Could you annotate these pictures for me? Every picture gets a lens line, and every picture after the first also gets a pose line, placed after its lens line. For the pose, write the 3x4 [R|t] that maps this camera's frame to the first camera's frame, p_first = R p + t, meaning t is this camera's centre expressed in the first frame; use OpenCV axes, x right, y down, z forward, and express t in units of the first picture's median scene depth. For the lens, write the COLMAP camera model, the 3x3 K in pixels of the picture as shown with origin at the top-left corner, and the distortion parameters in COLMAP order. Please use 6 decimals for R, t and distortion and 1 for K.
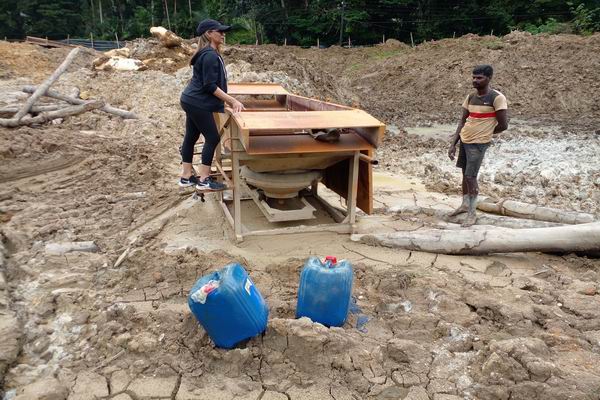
lens RADIAL K [[479.2, 0, 298.8], [0, 479.2, 237.5], [0, 0, 1]] dist [0.056665, -0.085929]
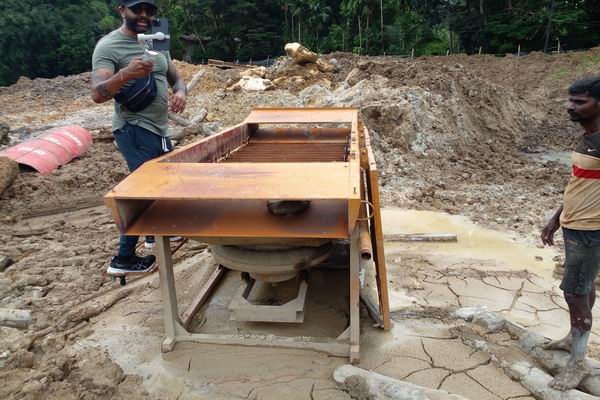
lens RADIAL K [[479.2, 0, 298.8], [0, 479.2, 237.5], [0, 0, 1]] dist [0.056665, -0.085929]
pose [[0.922491, 0.090399, -0.375285, 0.102123], [-0.099761, 0.994996, -0.005549, -0.058083], [0.372906, 0.042558, 0.926893, 0.157481]]
